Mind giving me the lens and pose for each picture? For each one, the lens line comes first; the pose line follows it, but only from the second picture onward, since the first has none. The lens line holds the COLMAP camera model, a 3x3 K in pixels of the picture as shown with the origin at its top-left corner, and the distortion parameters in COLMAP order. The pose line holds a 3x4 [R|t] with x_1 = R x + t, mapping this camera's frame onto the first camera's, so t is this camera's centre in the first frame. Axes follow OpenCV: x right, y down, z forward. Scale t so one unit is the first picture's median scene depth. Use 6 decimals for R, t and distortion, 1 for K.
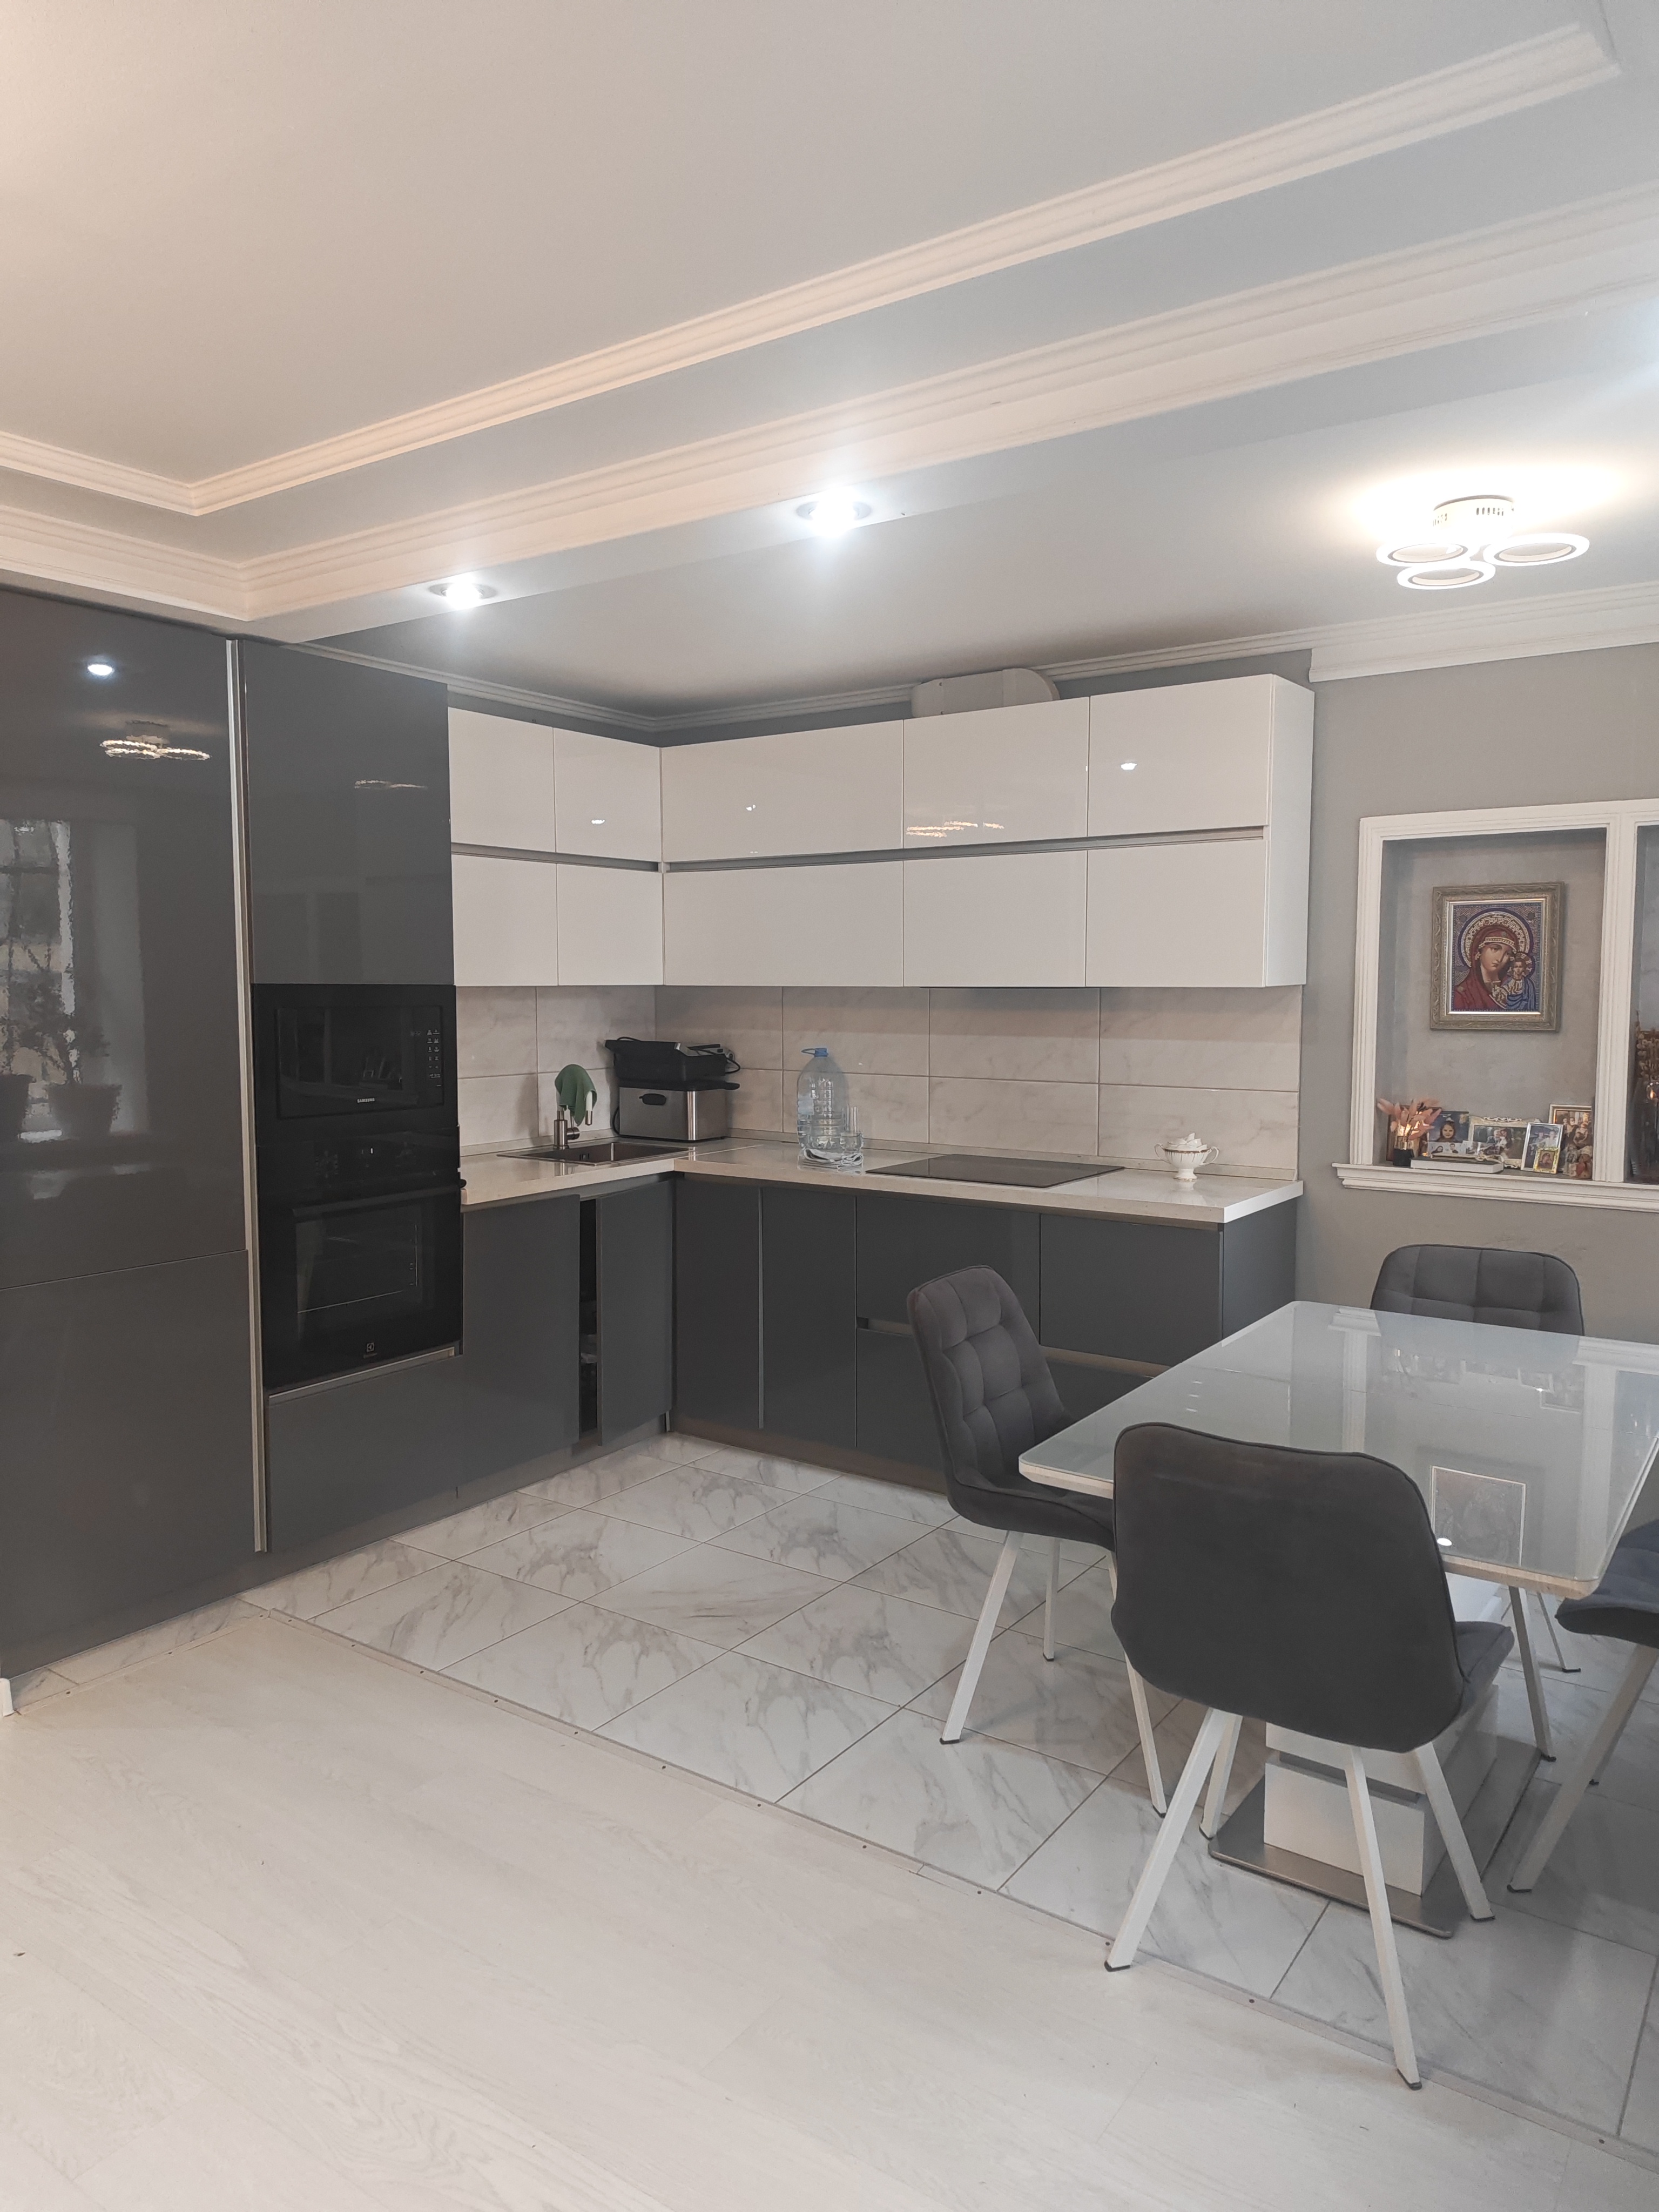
lens RADIAL K [[1492.1, 0, 832.3], [0, 1492.1, 1105.9], [0, 0, 1]] dist [0.060239, -0.064643]
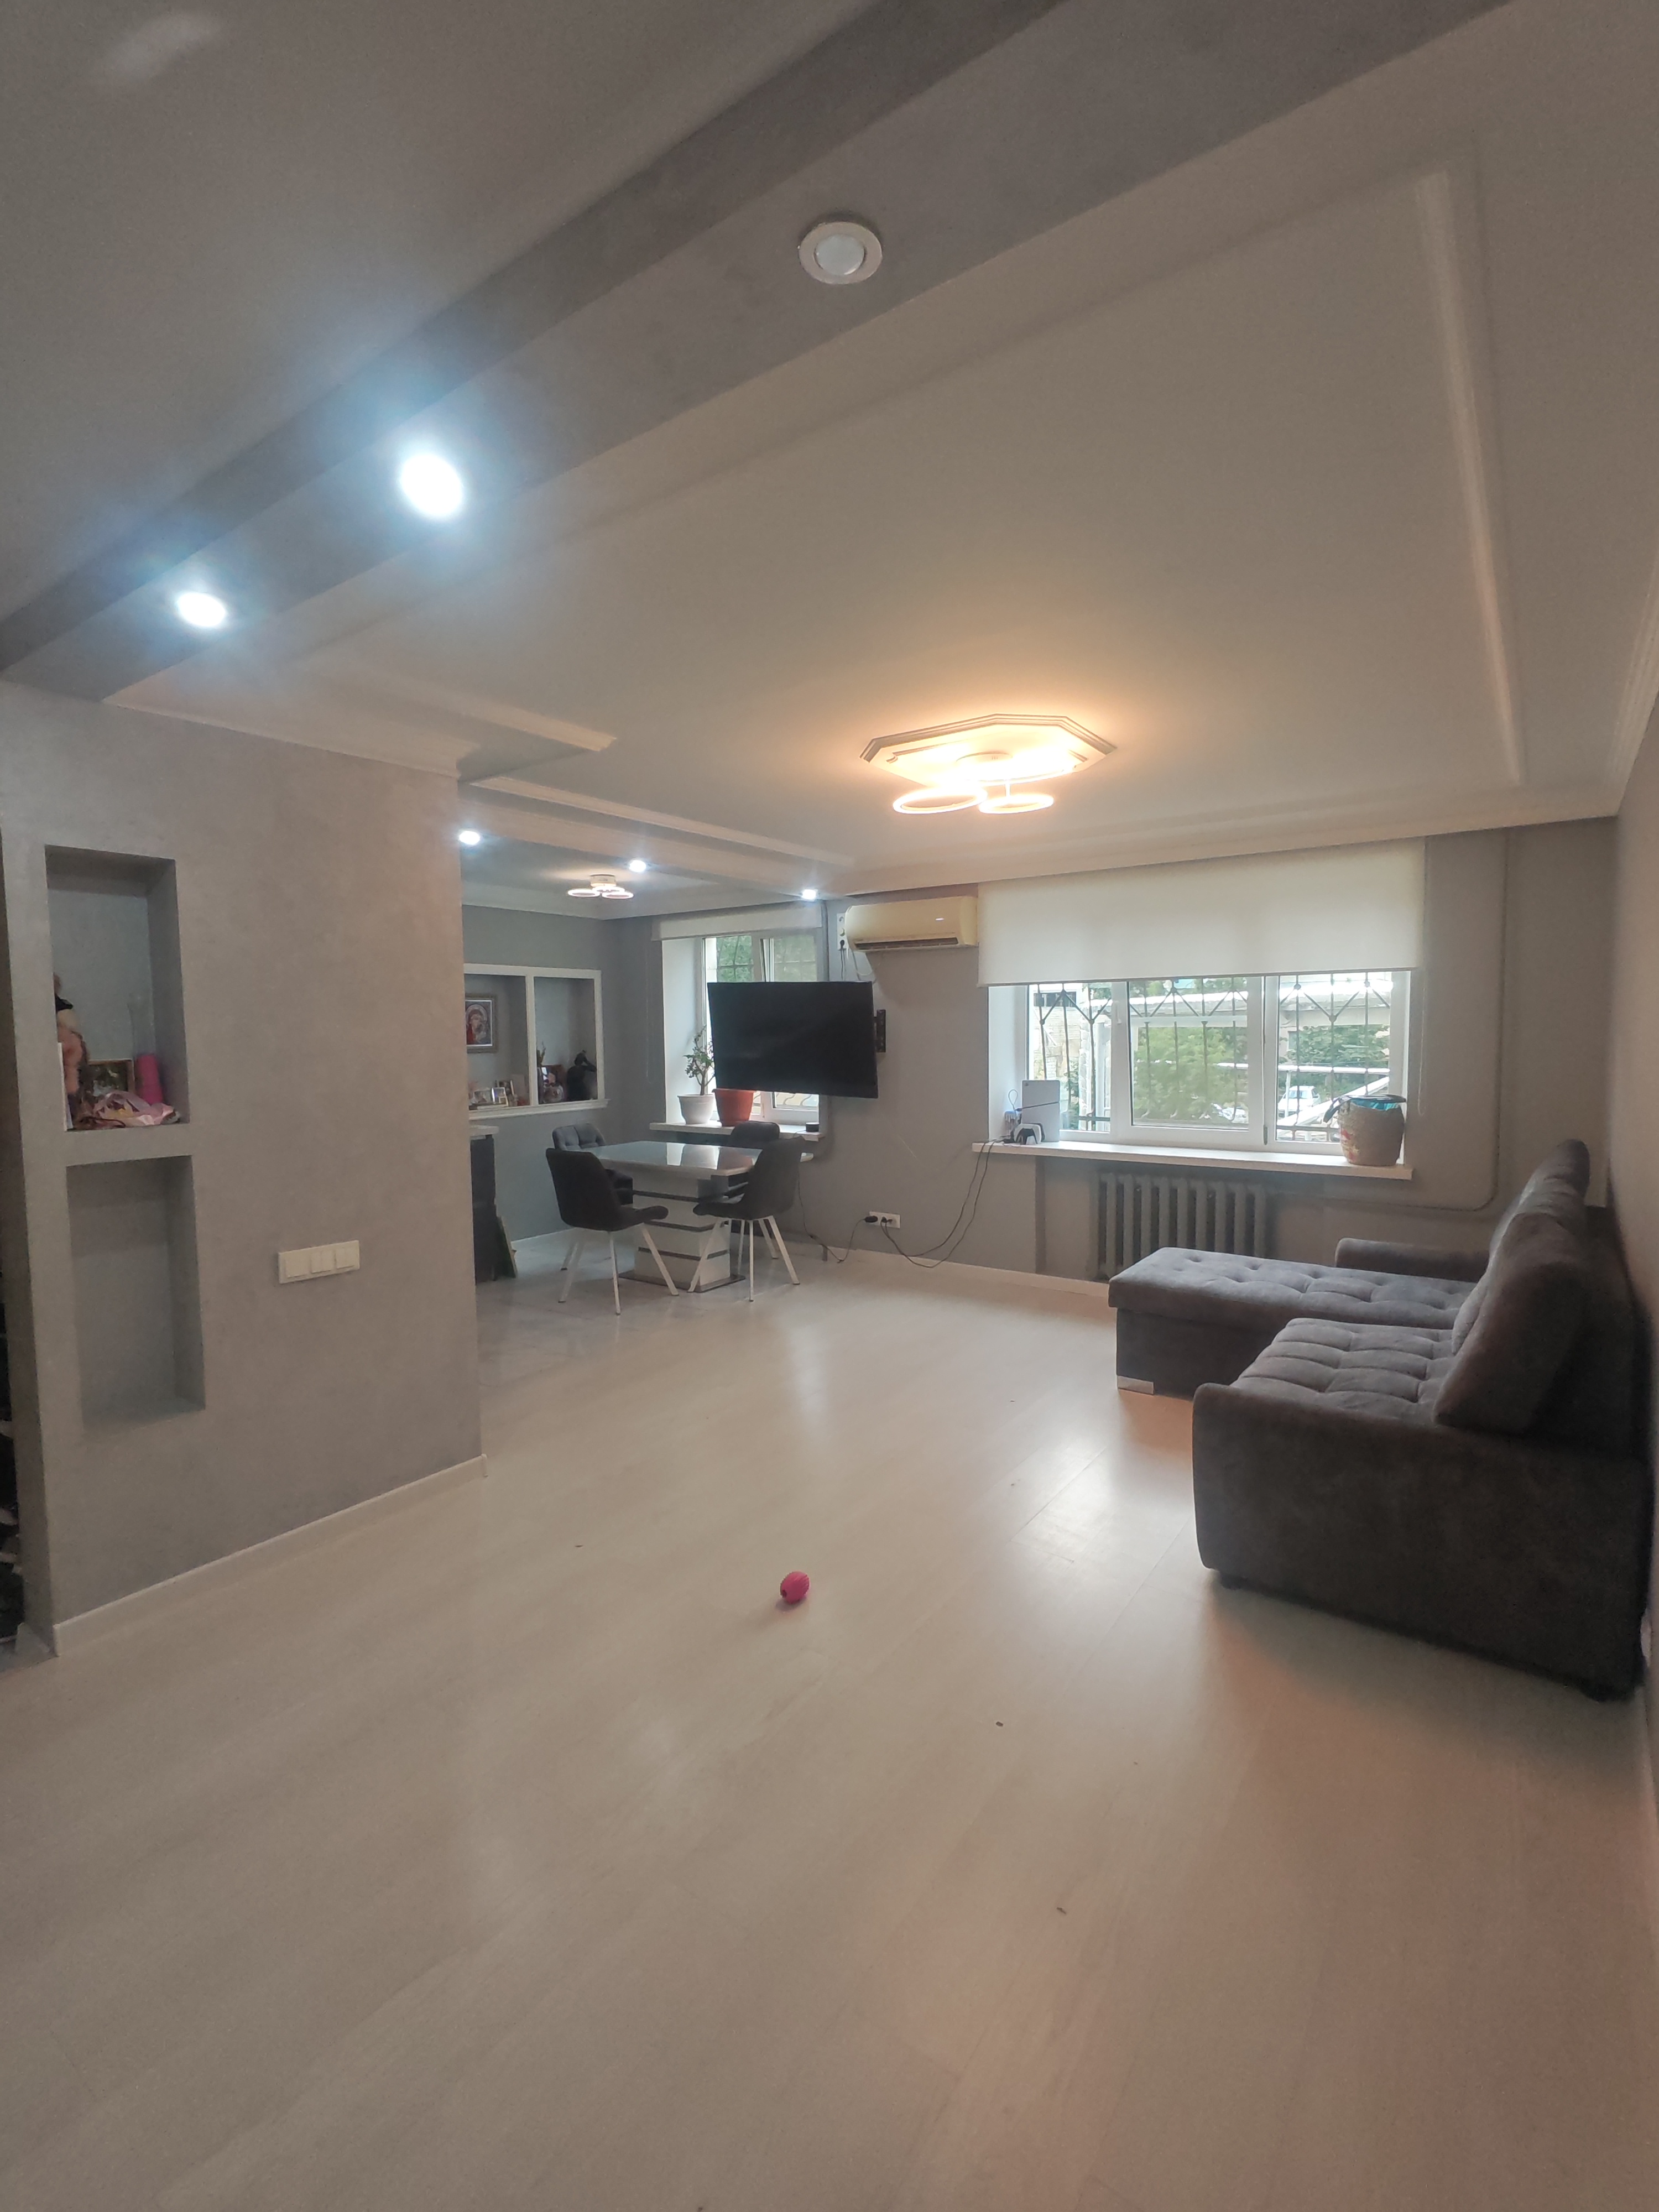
lens RADIAL K [[1014.3, 0, 831.8], [0, 1014.3, 1100.0], [0, 0, 1]] dist [-0.007907, 0.003580]
pose [[-0.002781, -0.066472, 0.997784, -1.225899], [0.097103, 0.993055, 0.066428, -0.026579], [-0.995270, 0.097073, 0.003693, 0.423974]]
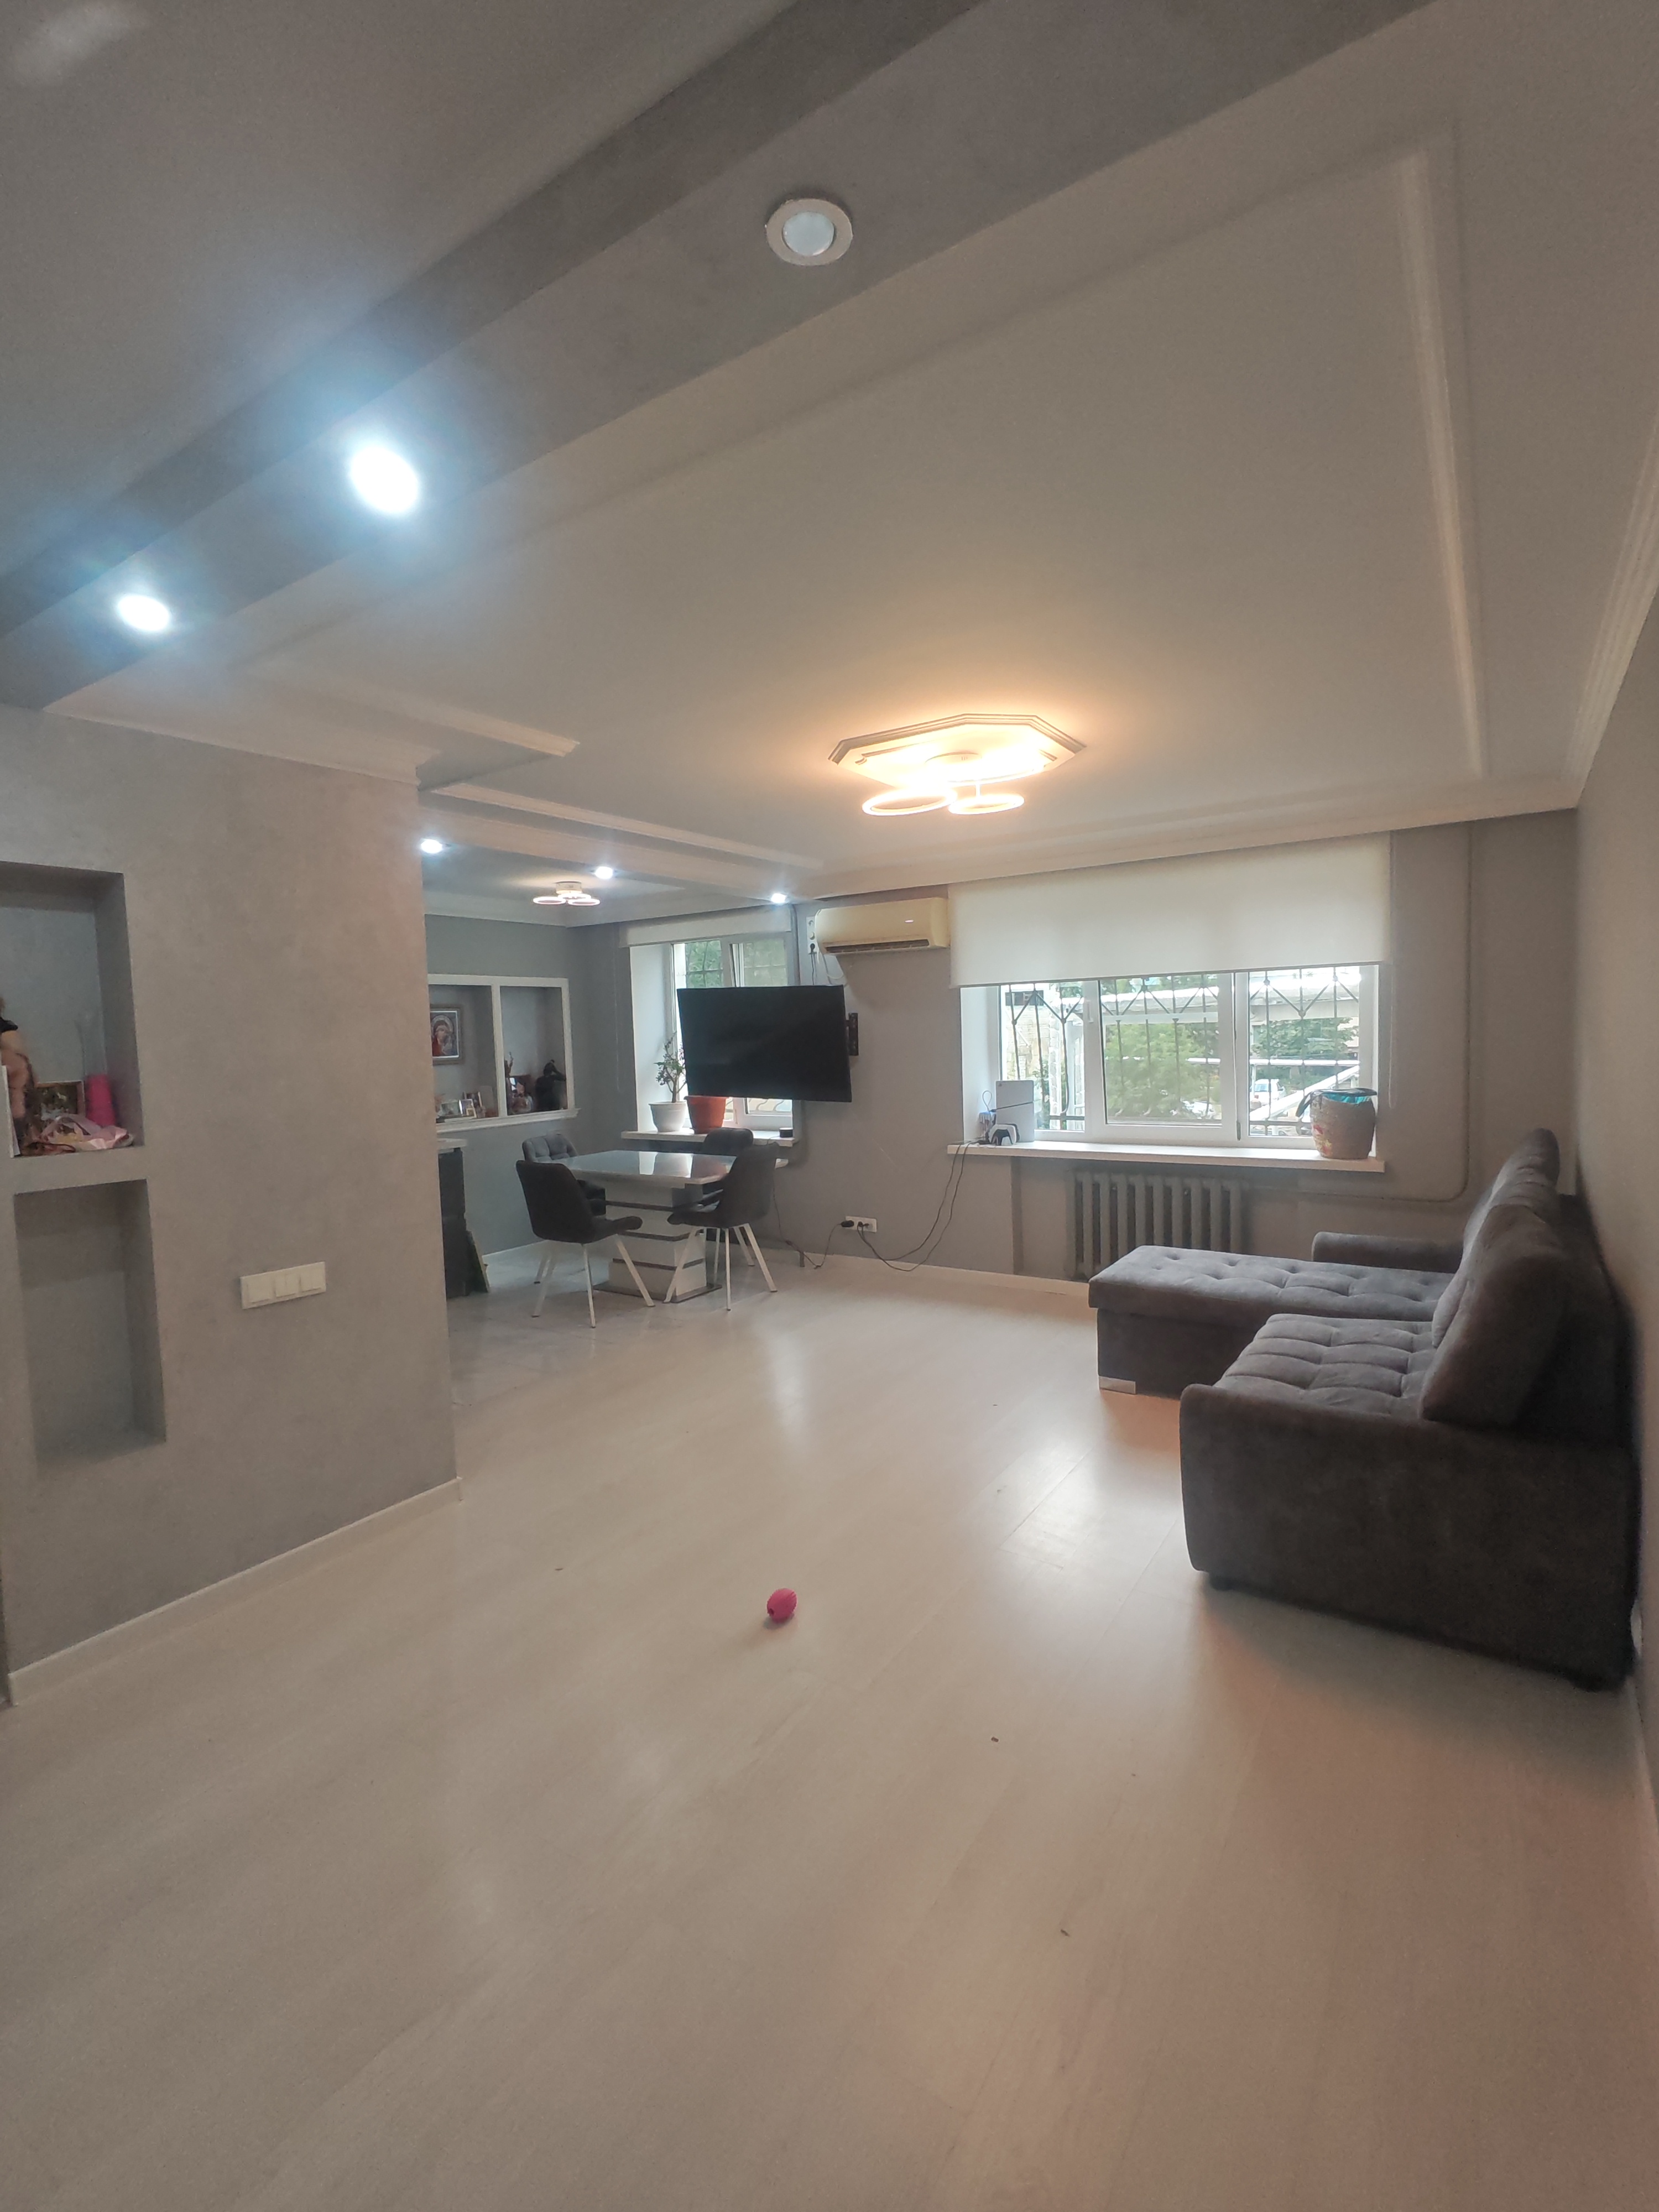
lens RADIAL K [[1014.3, 0, 832.2], [0, 1014.3, 1099.4], [0, 0, 1]] dist [-0.007907, 0.003580]
pose [[-0.033217, -0.062923, 0.997465, -1.214924], [0.116719, 0.990943, 0.066399, -0.029130], [-0.992609, 0.118629, -0.025572, 0.427562]]
